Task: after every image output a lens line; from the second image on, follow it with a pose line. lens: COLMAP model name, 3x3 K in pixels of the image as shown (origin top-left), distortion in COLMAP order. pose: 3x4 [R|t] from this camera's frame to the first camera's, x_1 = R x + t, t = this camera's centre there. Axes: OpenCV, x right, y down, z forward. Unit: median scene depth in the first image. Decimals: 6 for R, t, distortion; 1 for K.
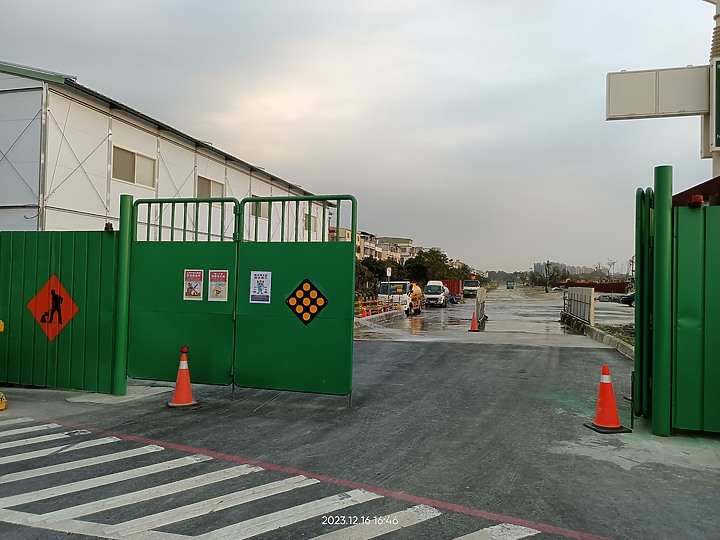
lens RADIAL K [[546.9, 0, 357.7], [0, 546.9, 268.9], [0, 0, 1]] dist [0.018228, -0.010451]
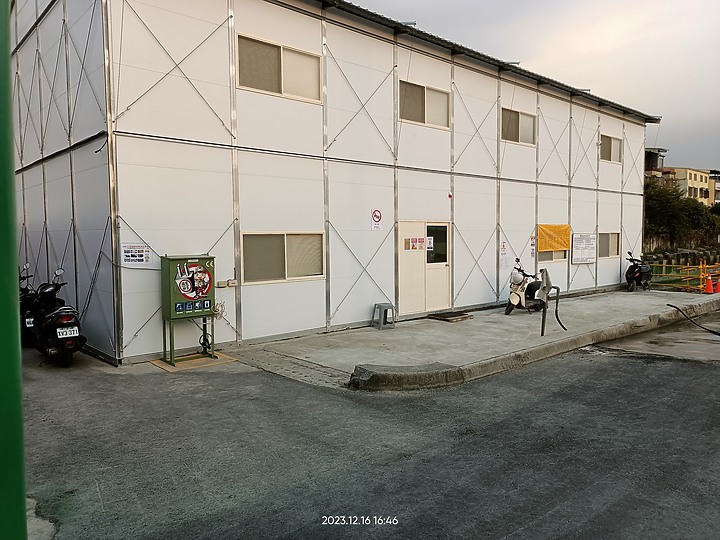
lens RADIAL K [[546.9, 0, 357.7], [0, 546.9, 268.9], [0, 0, 1]] dist [0.018228, -0.010451]
pose [[0.844203, 0.007902, -0.535966, 0.006278], [0.033744, 0.997125, 0.067852, 0.003033], [0.534961, -0.075366, 0.841509, 0.131499]]
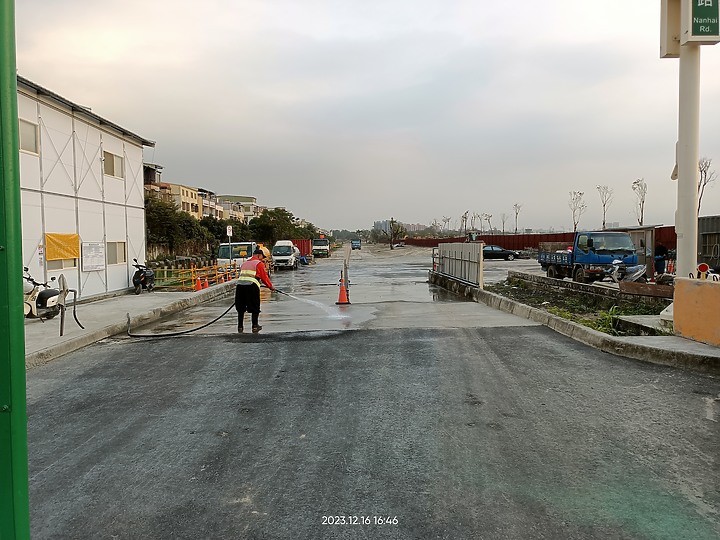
lens RADIAL K [[546.9, 0, 357.7], [0, 546.9, 268.9], [0, 0, 1]] dist [0.018228, -0.010451]
pose [[0.960572, -0.041130, 0.274973, 0.009226], [0.021030, 0.996912, 0.075653, 0.002732], [-0.277236, -0.066888, 0.958471, 0.103983]]
